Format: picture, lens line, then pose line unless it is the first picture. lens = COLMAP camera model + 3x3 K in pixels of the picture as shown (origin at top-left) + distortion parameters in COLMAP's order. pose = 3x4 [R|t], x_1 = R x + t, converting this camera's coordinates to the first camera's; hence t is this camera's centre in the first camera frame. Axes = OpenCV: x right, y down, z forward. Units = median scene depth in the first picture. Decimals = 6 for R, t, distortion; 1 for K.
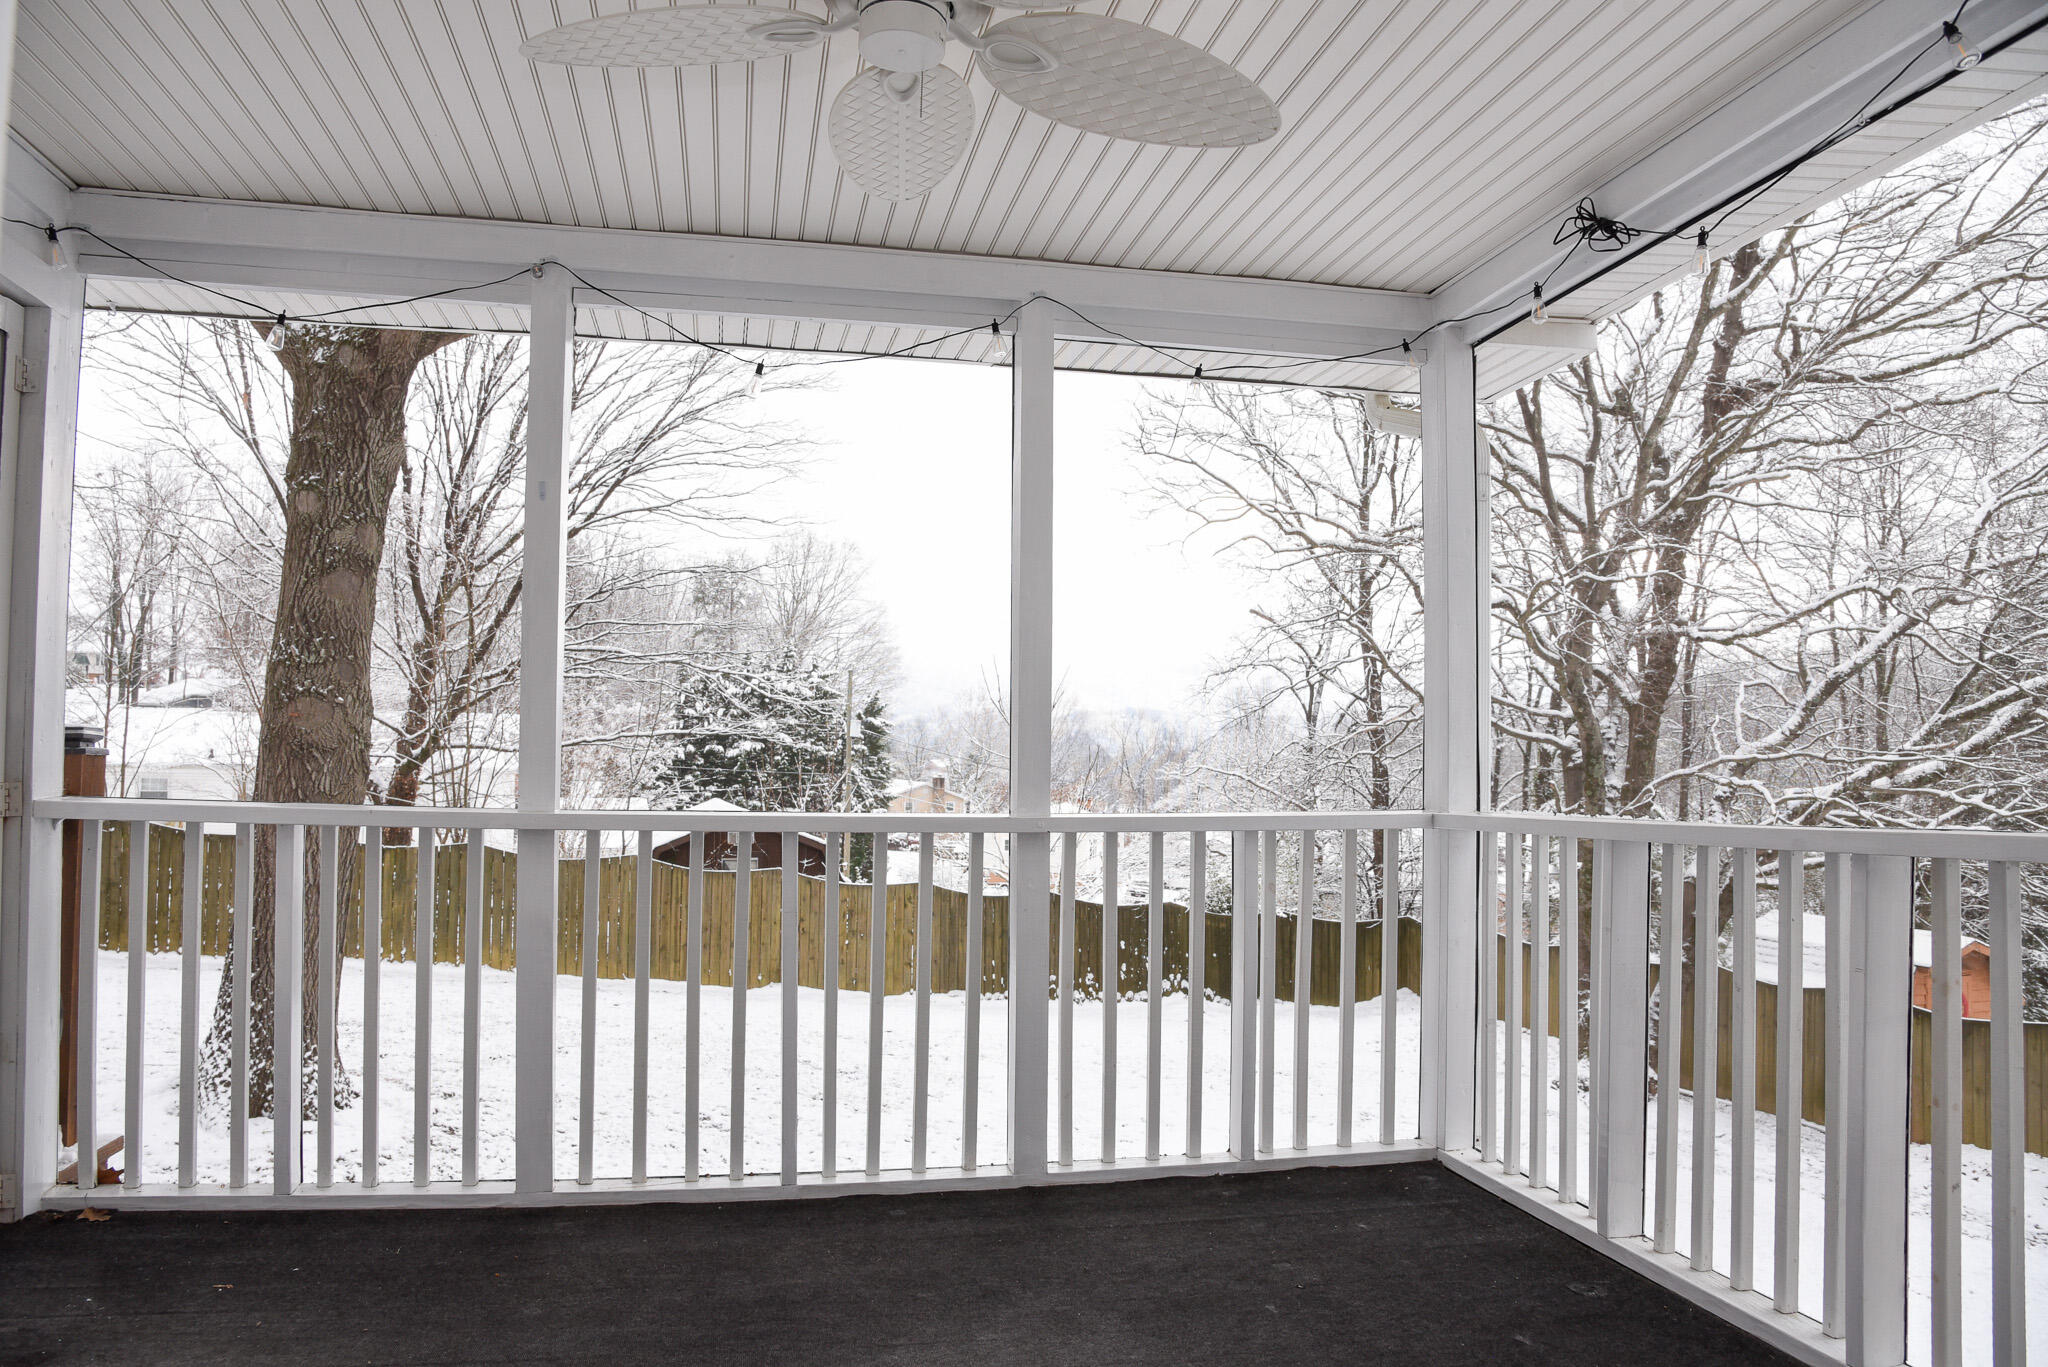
lens RADIAL K [[1412.0, 0, 1007.6], [0, 1412.0, 683.4], [0, 0, 1]] dist [-0.107932, 0.061999]
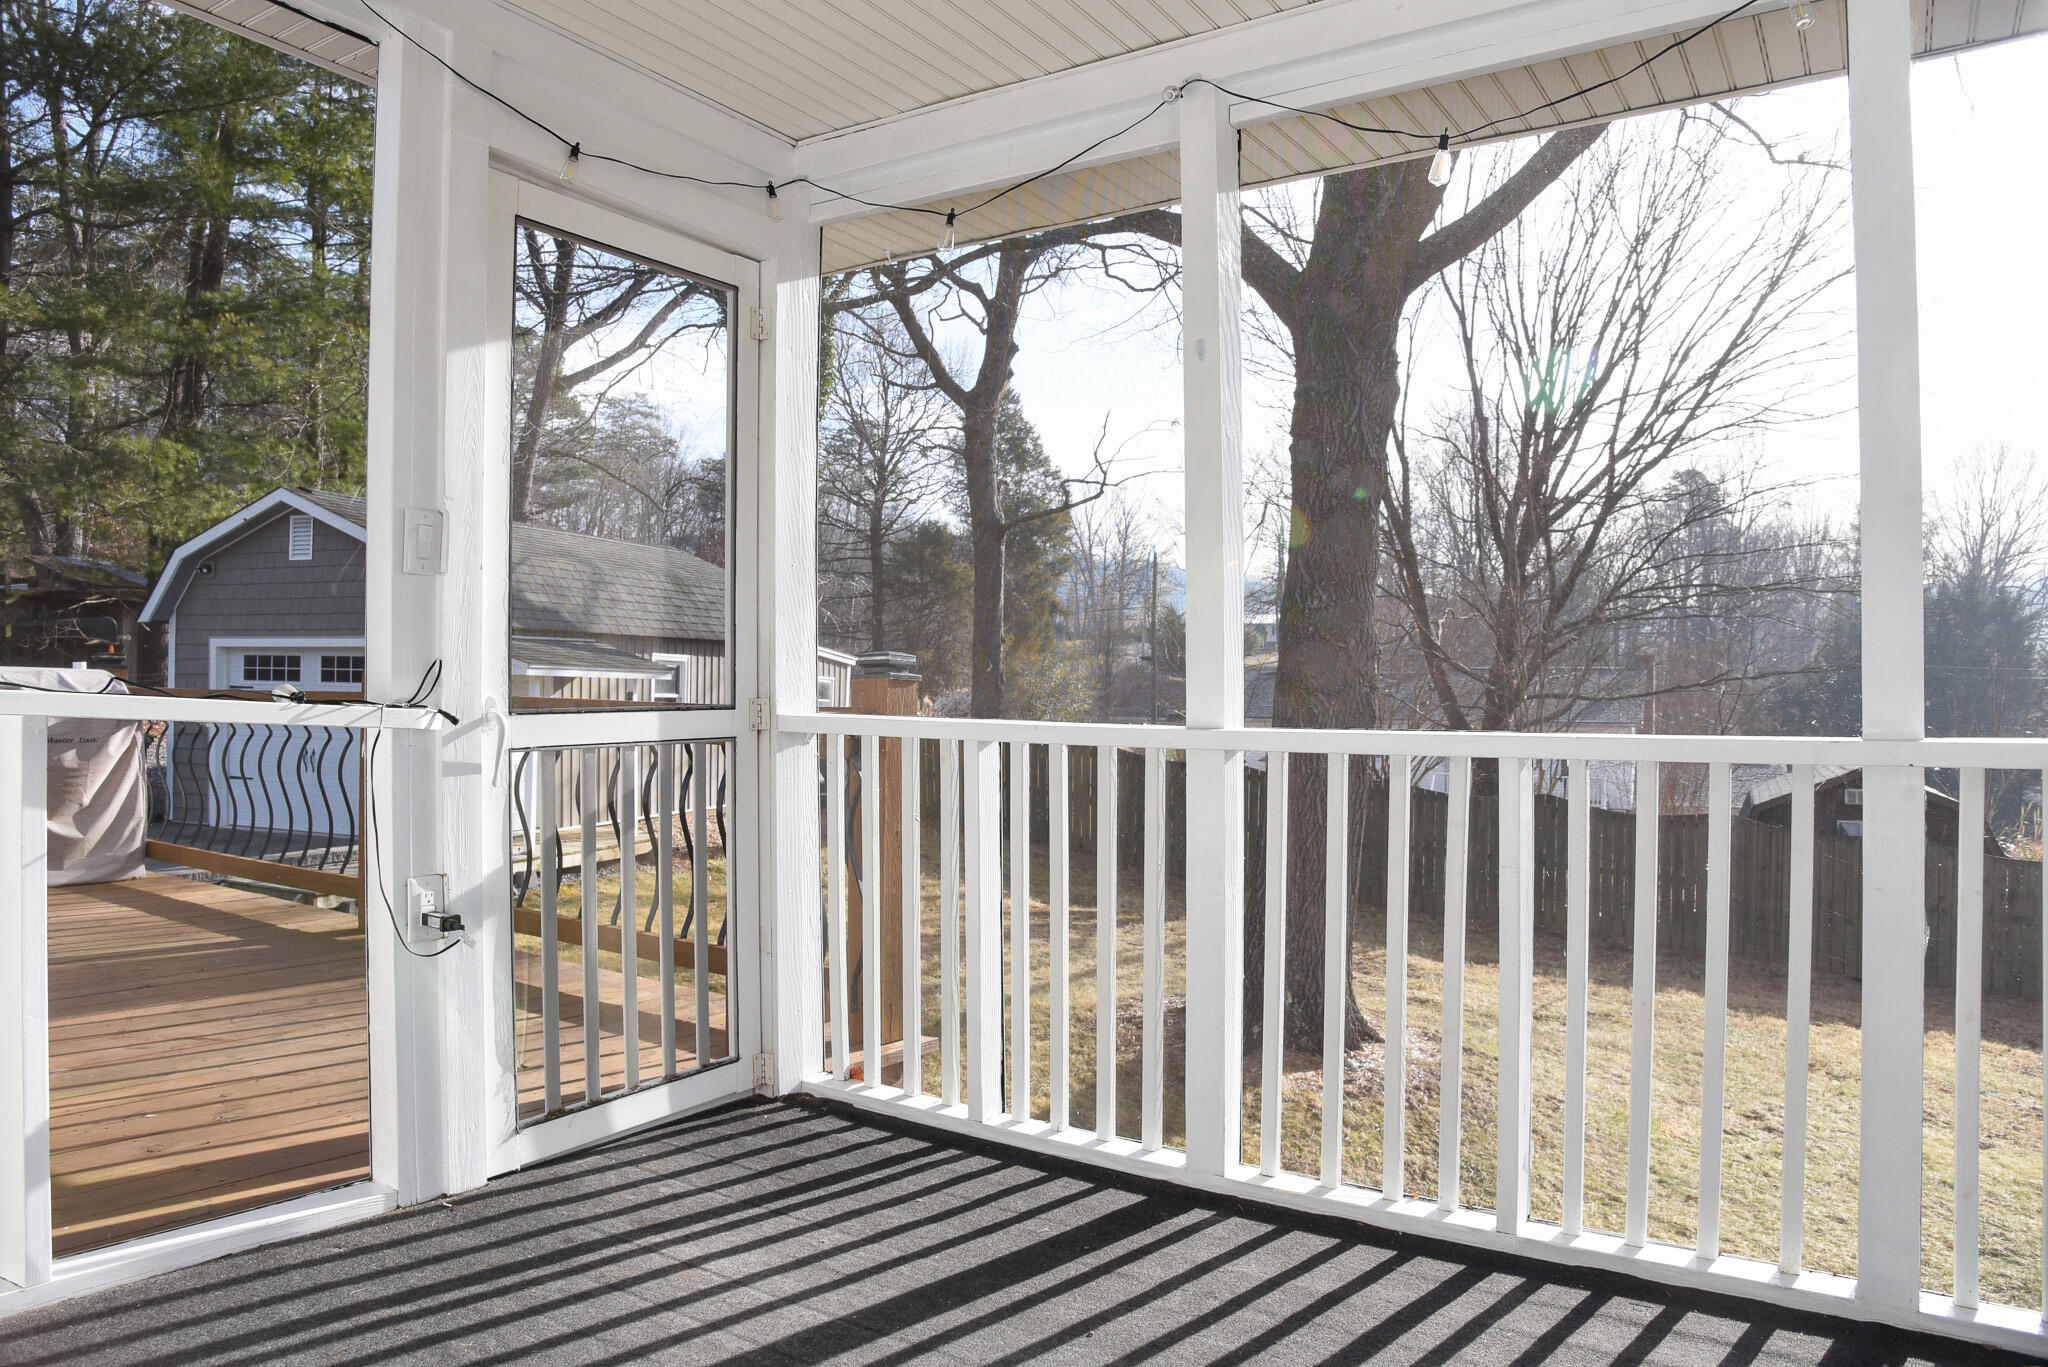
lens RADIAL K [[1412.0, 0, 1007.6], [0, 1412.0, 683.4], [0, 0, 1]] dist [-0.107932, 0.061999]
pose [[0.705778, -0.016125, -0.708250, 0.066134], [0.037459, 0.999192, 0.014578, 0.016427], [0.707442, -0.036819, 0.705812, 0.108485]]
